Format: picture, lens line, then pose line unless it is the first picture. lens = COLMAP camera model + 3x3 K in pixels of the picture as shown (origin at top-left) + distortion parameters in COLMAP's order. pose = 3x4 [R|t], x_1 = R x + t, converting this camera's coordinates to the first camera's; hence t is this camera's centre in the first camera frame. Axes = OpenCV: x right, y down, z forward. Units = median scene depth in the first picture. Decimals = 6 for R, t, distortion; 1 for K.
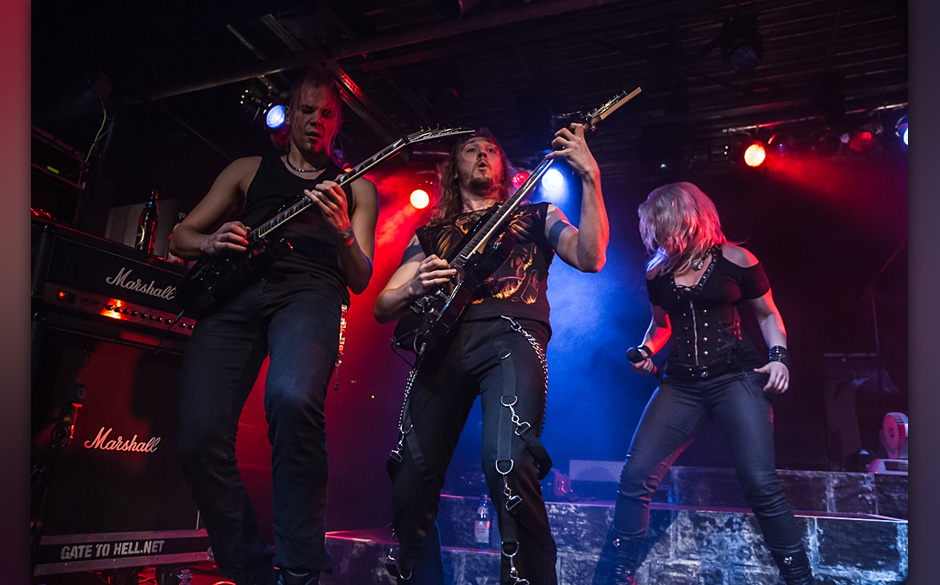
lens RADIAL K [[686.2, 0, 470.0], [0, 686.2, 292.5], [0, 0, 1]] dist [-0.002753, -0.002568]
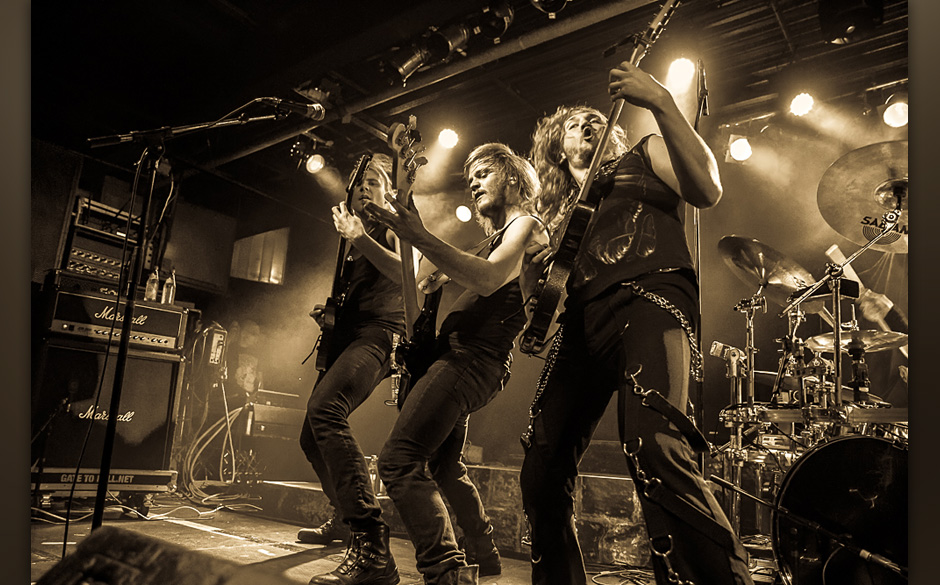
lens RADIAL K [[686.2, 0, 470.0], [0, 686.2, 292.5], [0, 0, 1]] dist [-0.002753, -0.002568]
pose [[0.957424, -0.051386, -0.284074, 0.663072], [0.055469, 0.998440, 0.006343, -0.027646], [0.283305, -0.021831, 0.958781, -0.255897]]
